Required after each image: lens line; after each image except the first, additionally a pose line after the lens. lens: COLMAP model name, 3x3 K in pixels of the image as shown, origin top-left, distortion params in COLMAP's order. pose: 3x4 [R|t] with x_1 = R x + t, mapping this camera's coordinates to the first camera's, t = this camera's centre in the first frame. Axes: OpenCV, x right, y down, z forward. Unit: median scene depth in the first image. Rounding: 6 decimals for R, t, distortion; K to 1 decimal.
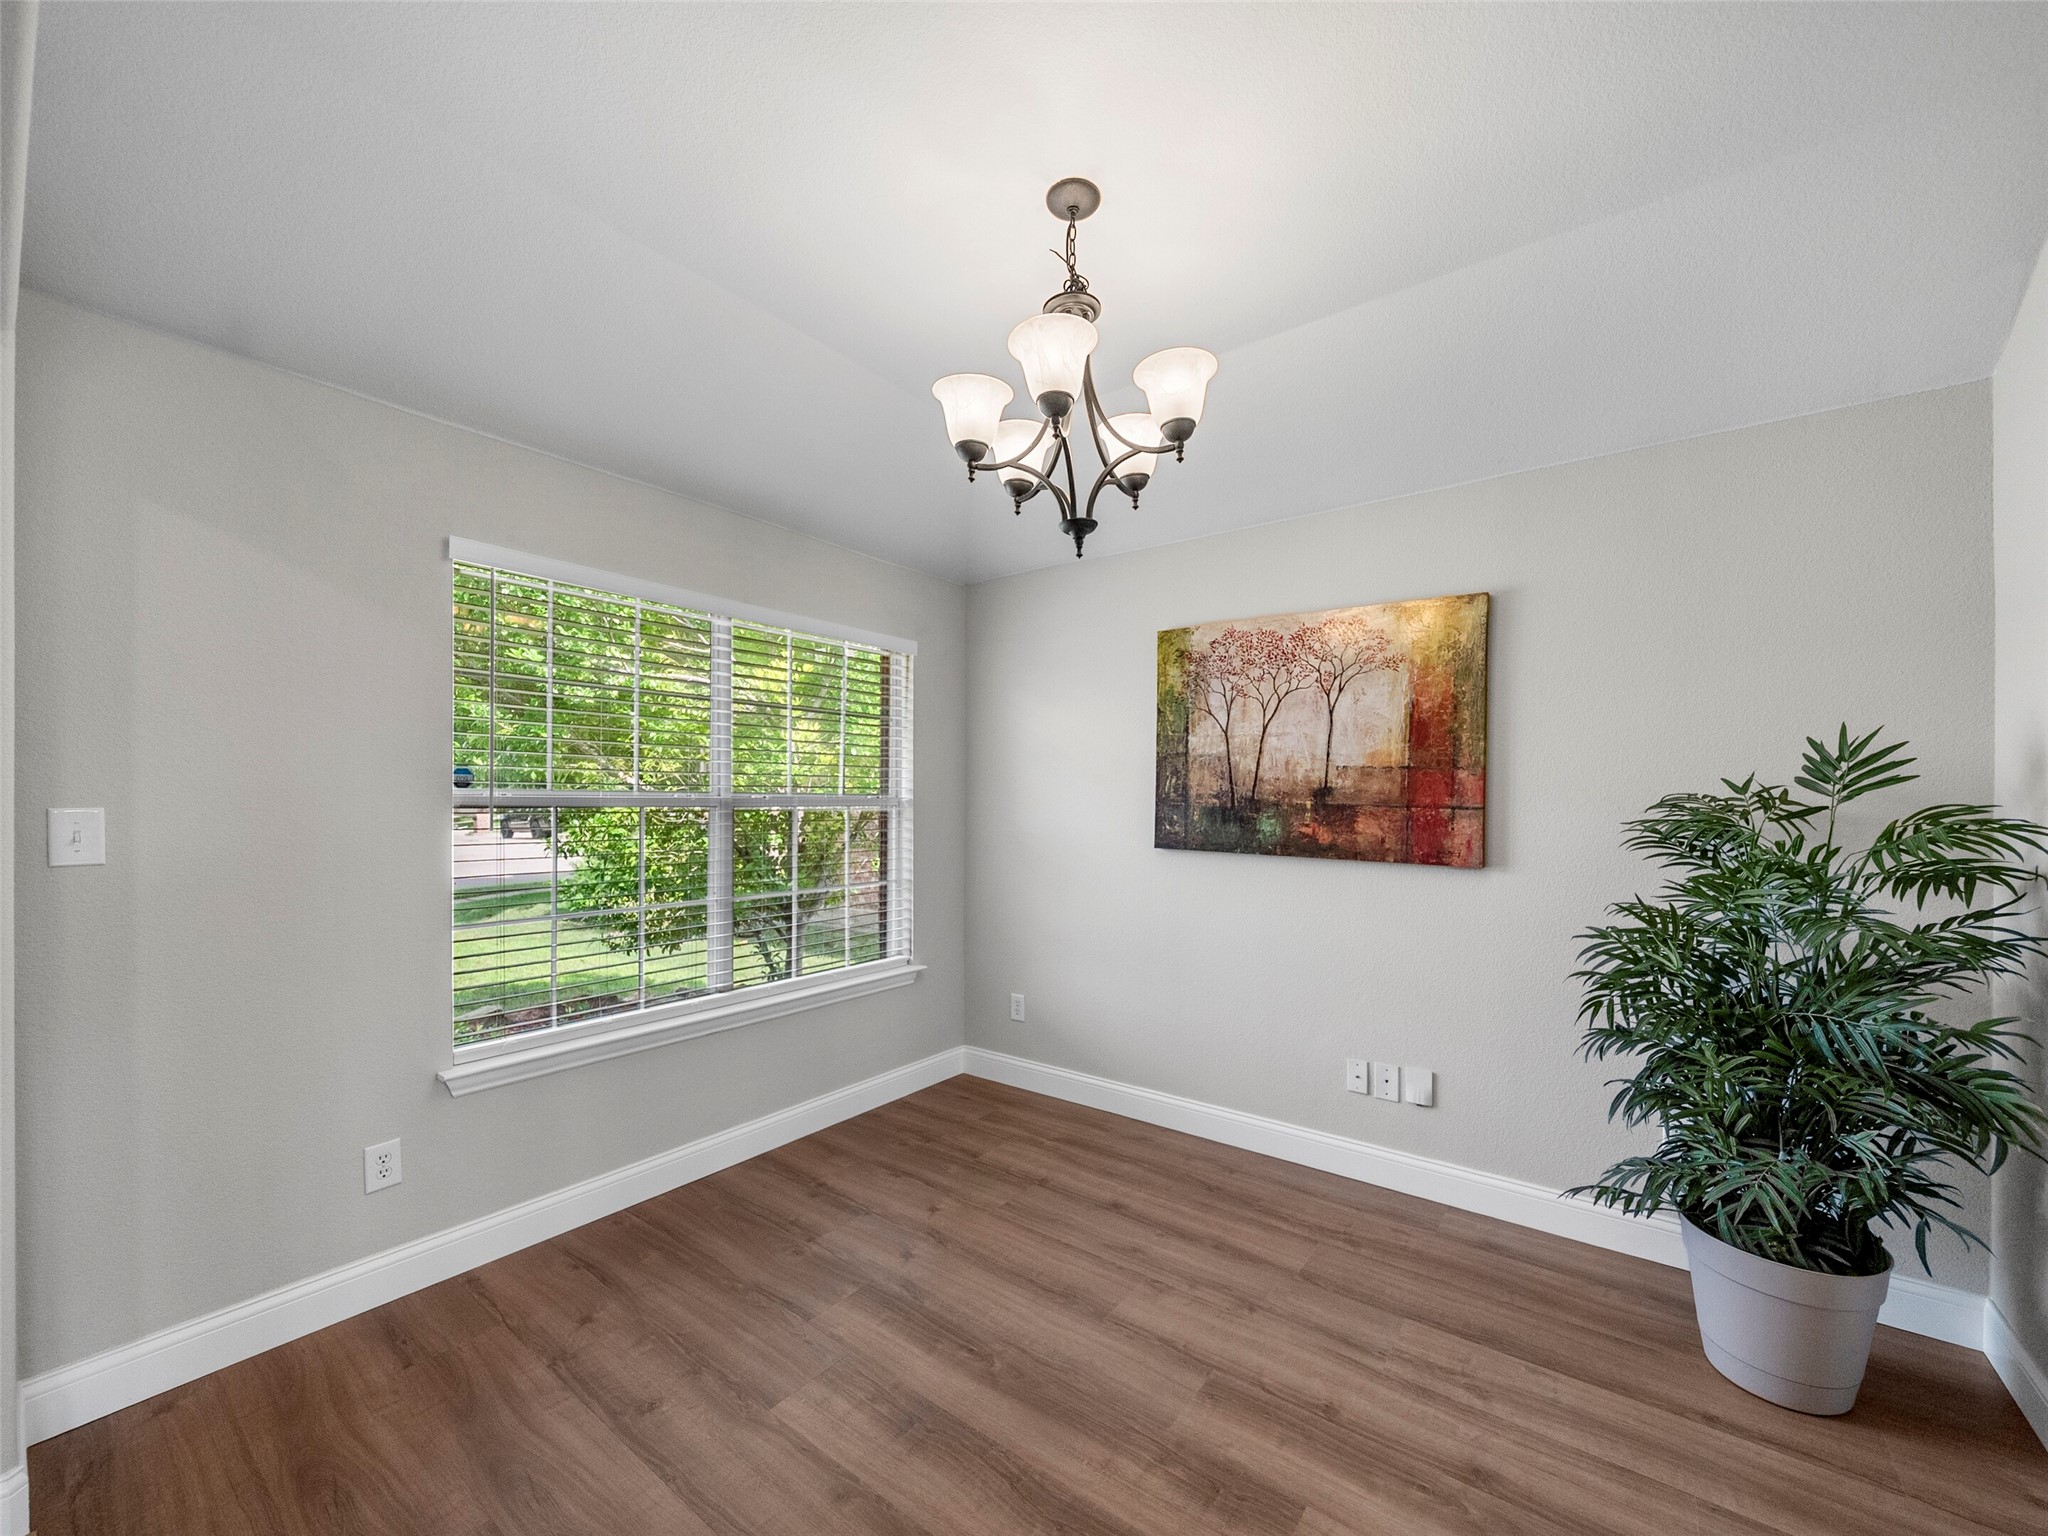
lens RADIAL K [[799.3, 0, 1026.6], [0, 799.3, 803.8], [0, 0, 1]] dist [-0.004325, -0.000781]
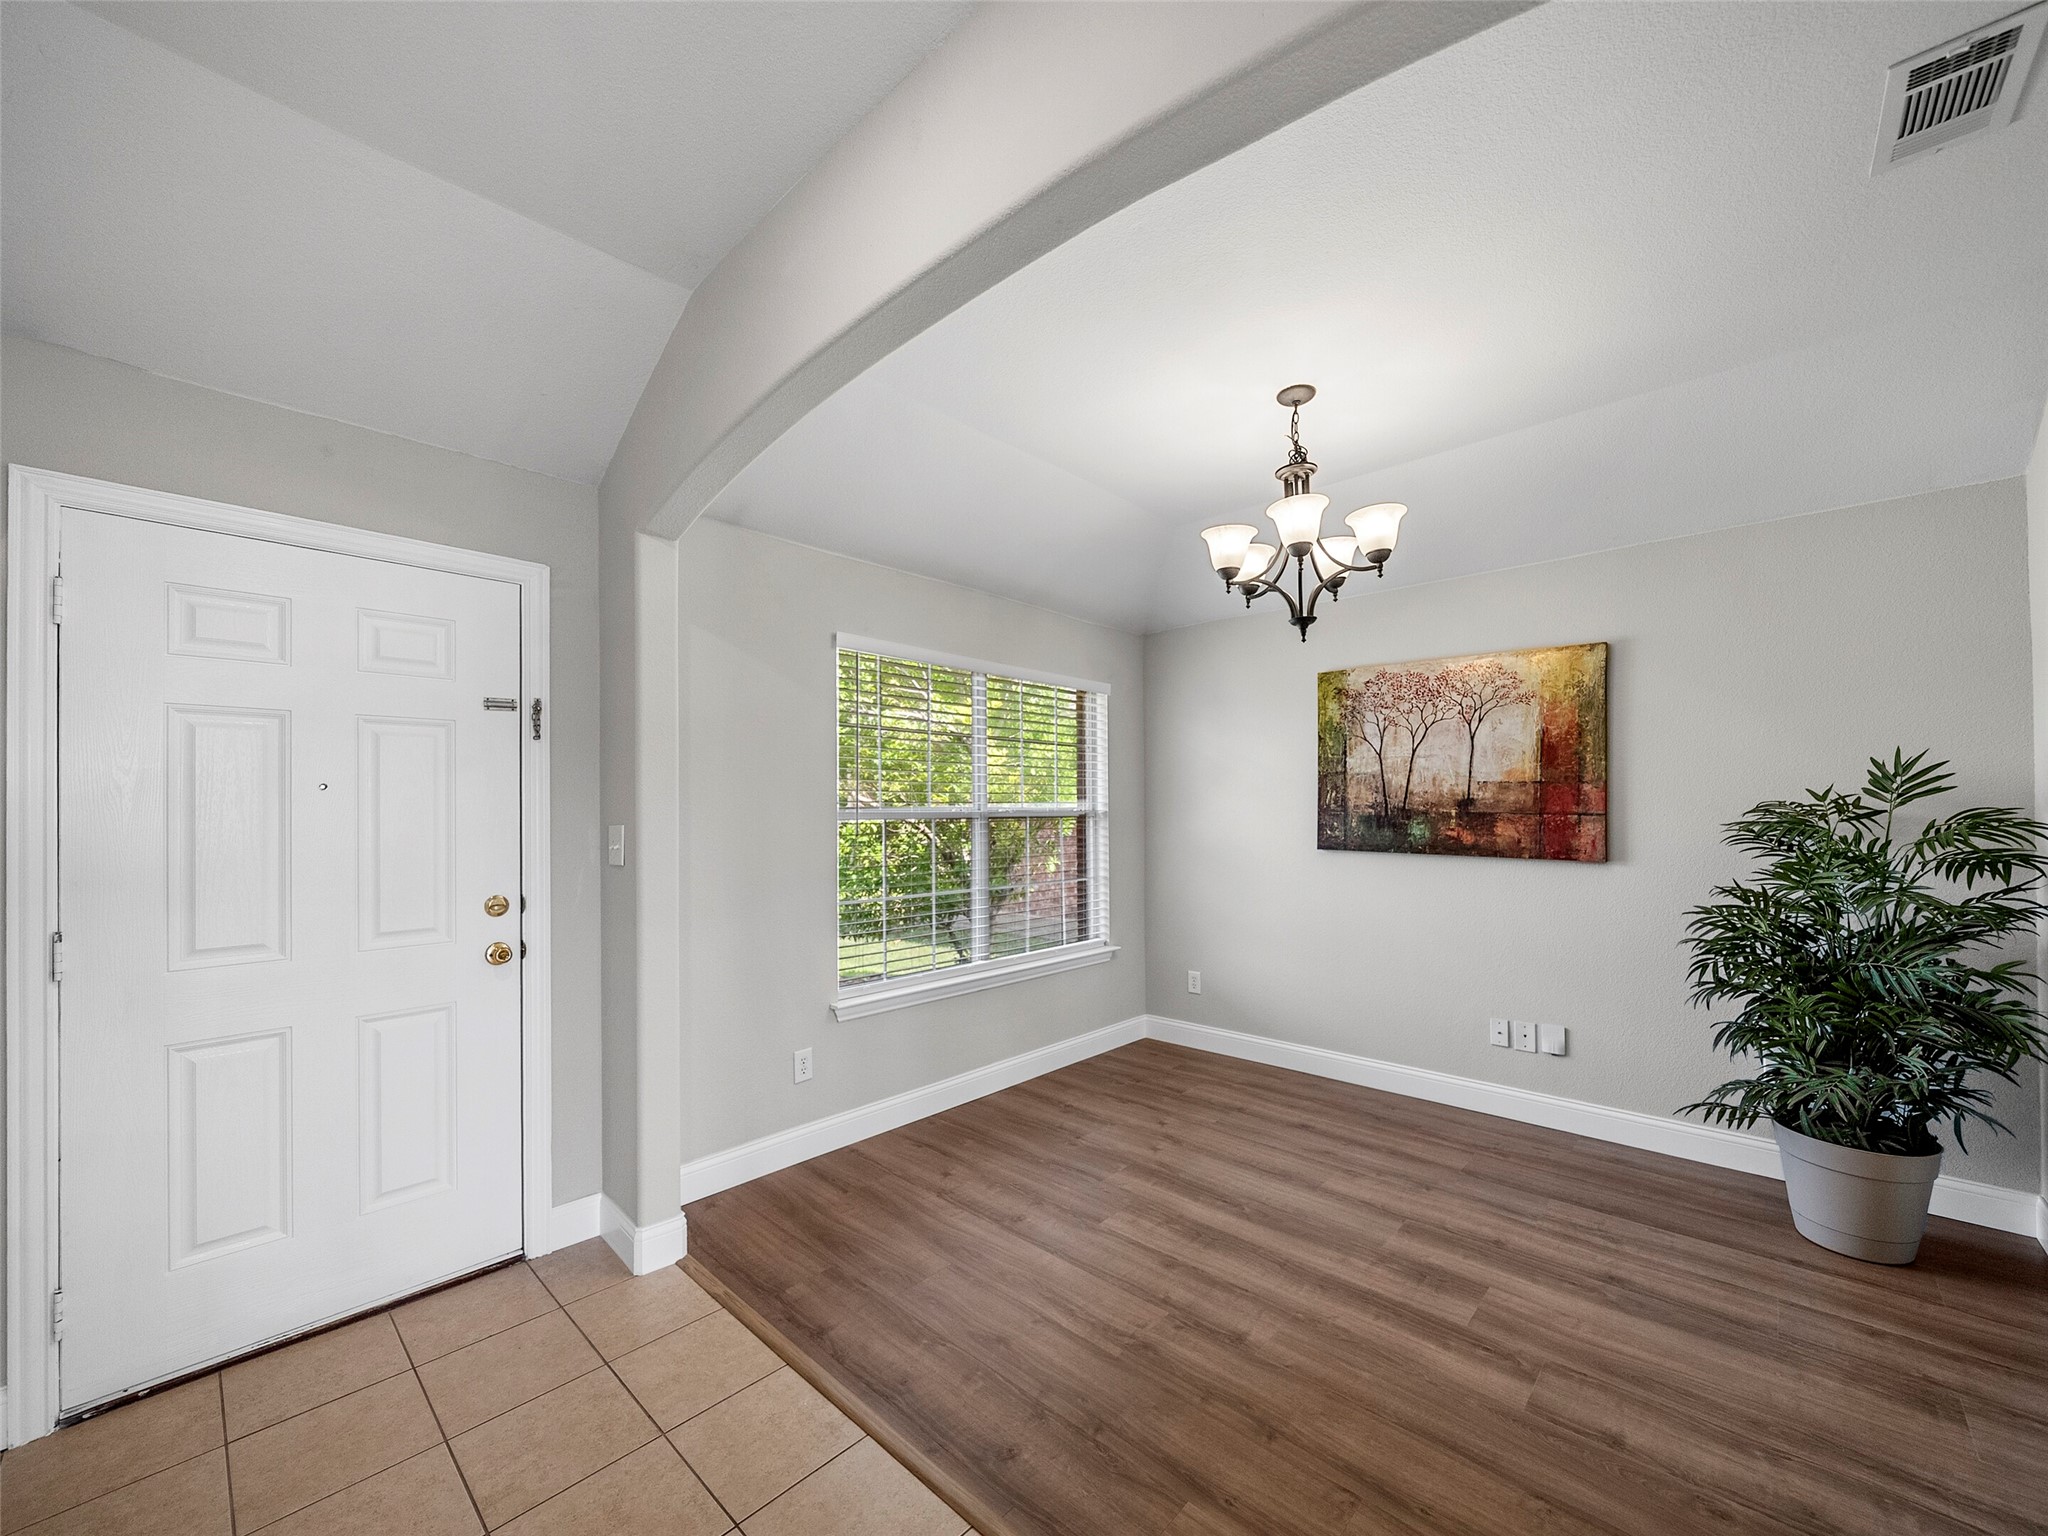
lens RADIAL K [[799.3, 0, 1015.2], [0, 799.3, 806.4], [0, 0, 1]] dist [-0.004325, -0.000781]
pose [[0.993851, -0.010144, -0.110257, -0.255327], [0.008897, 0.999891, -0.011794, -0.000409], [0.110365, 0.010741, 0.993833, -0.419517]]
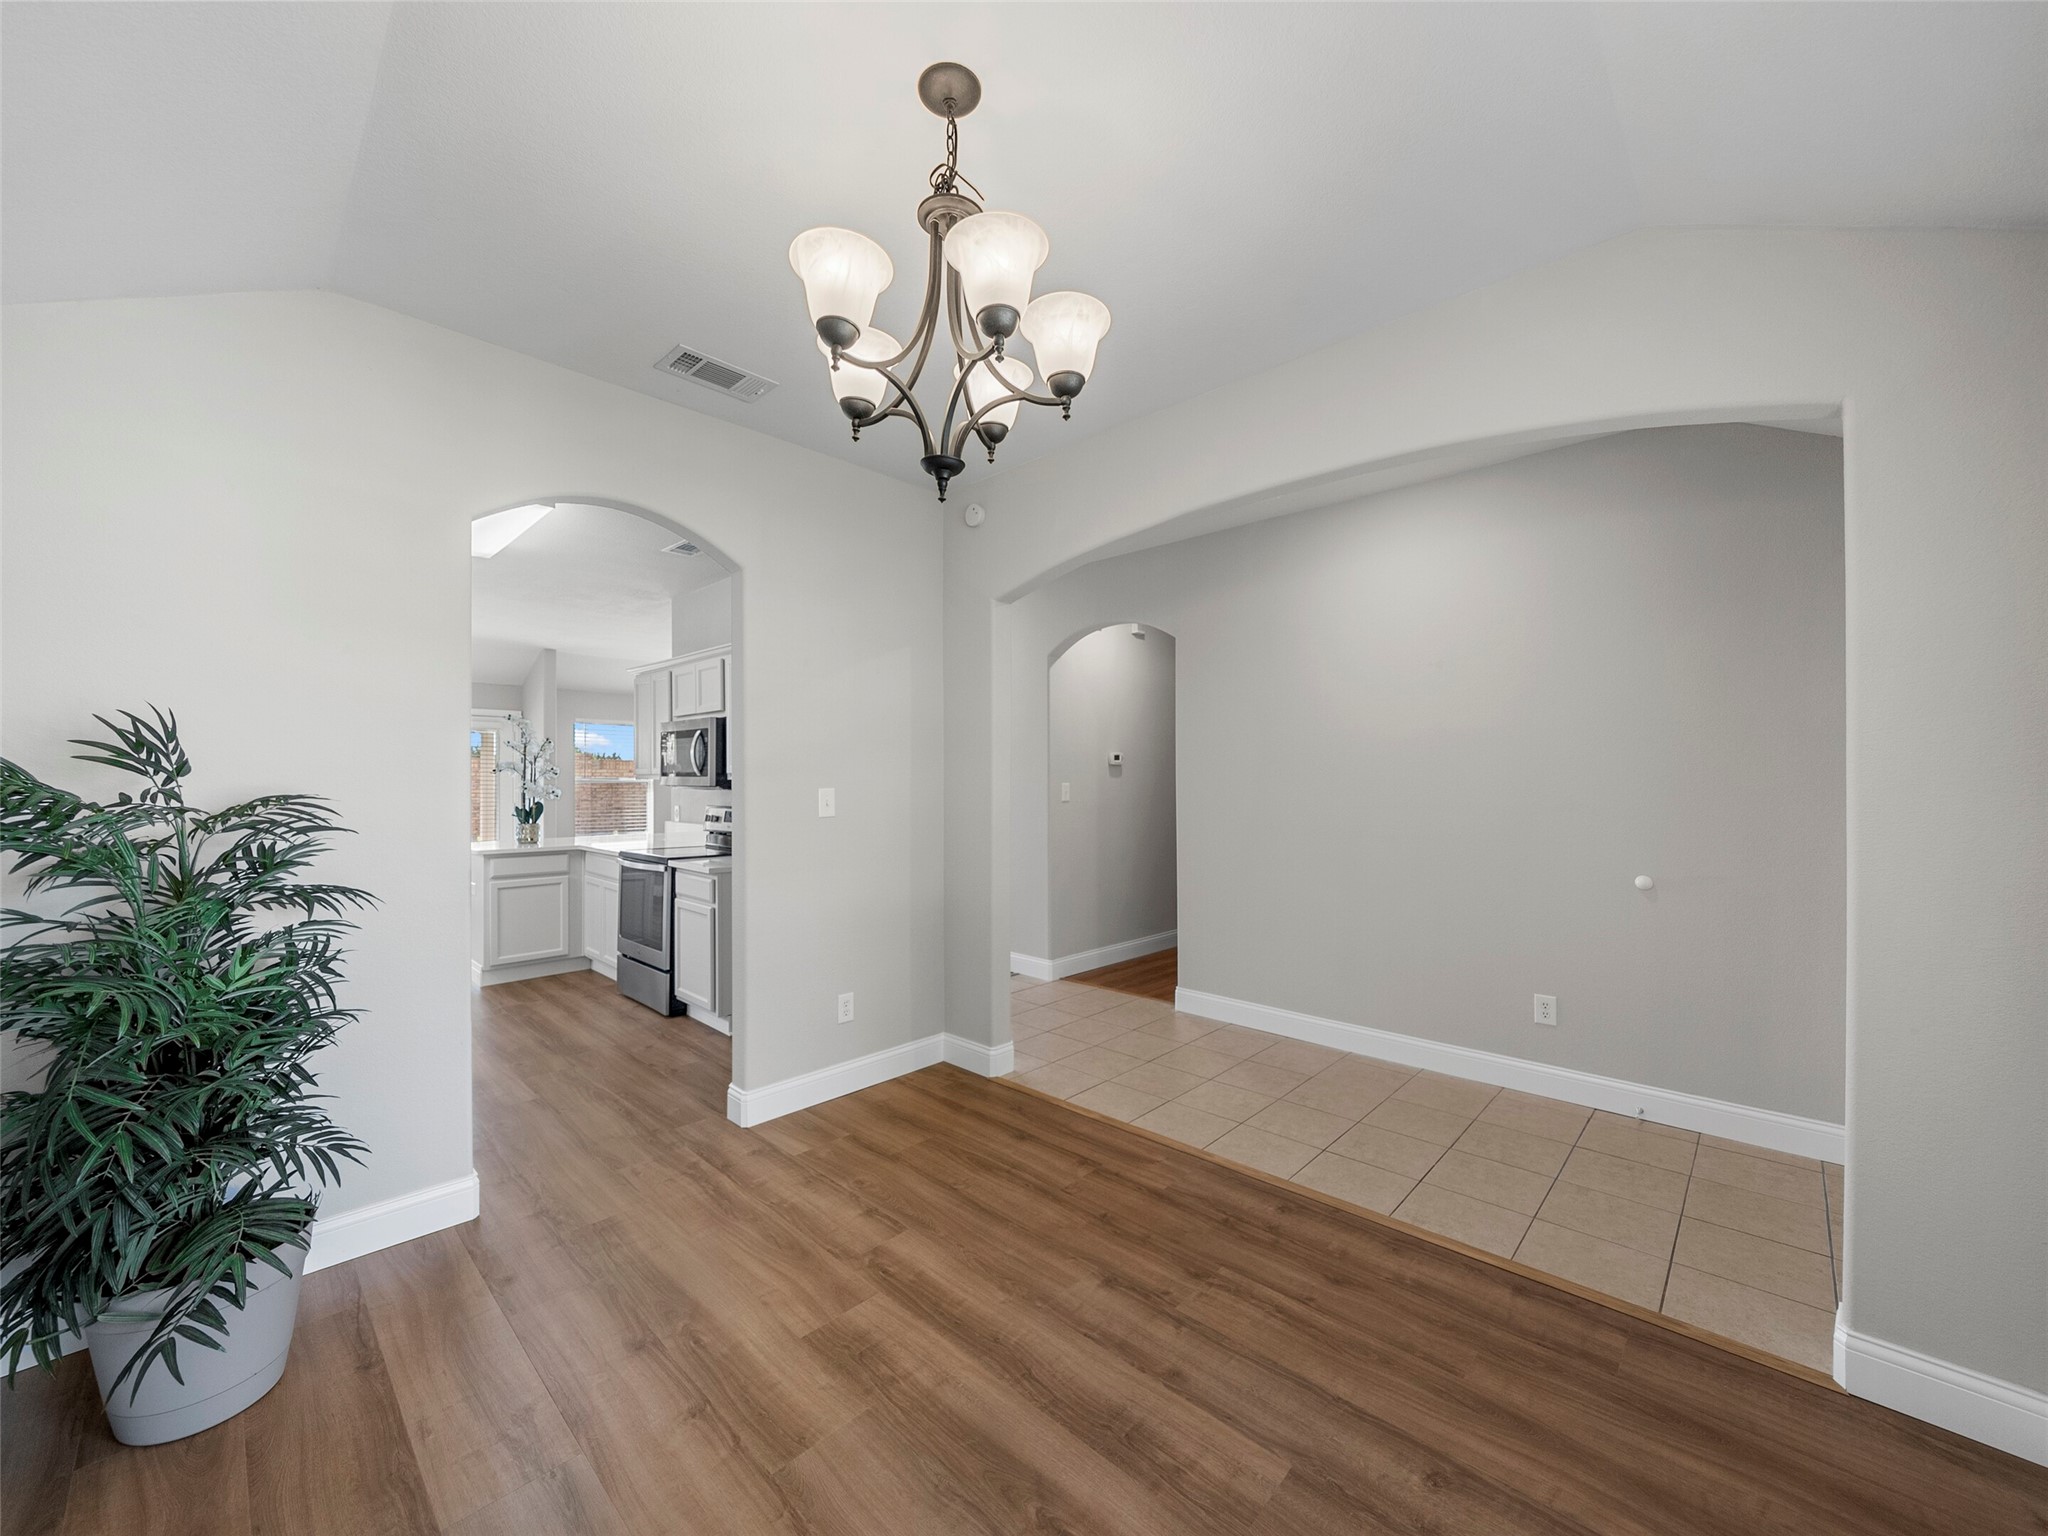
lens RADIAL K [[799.3, 0, 1006.9], [0, 799.3, 776.0], [0, 0, 1]] dist [-0.004325, -0.000781]
pose [[-0.991765, -0.001055, 0.128064, -0.099442], [-0.000795, 0.999998, 0.002080, -0.012413], [-0.128066, 0.001961, -0.991764, 1.605510]]
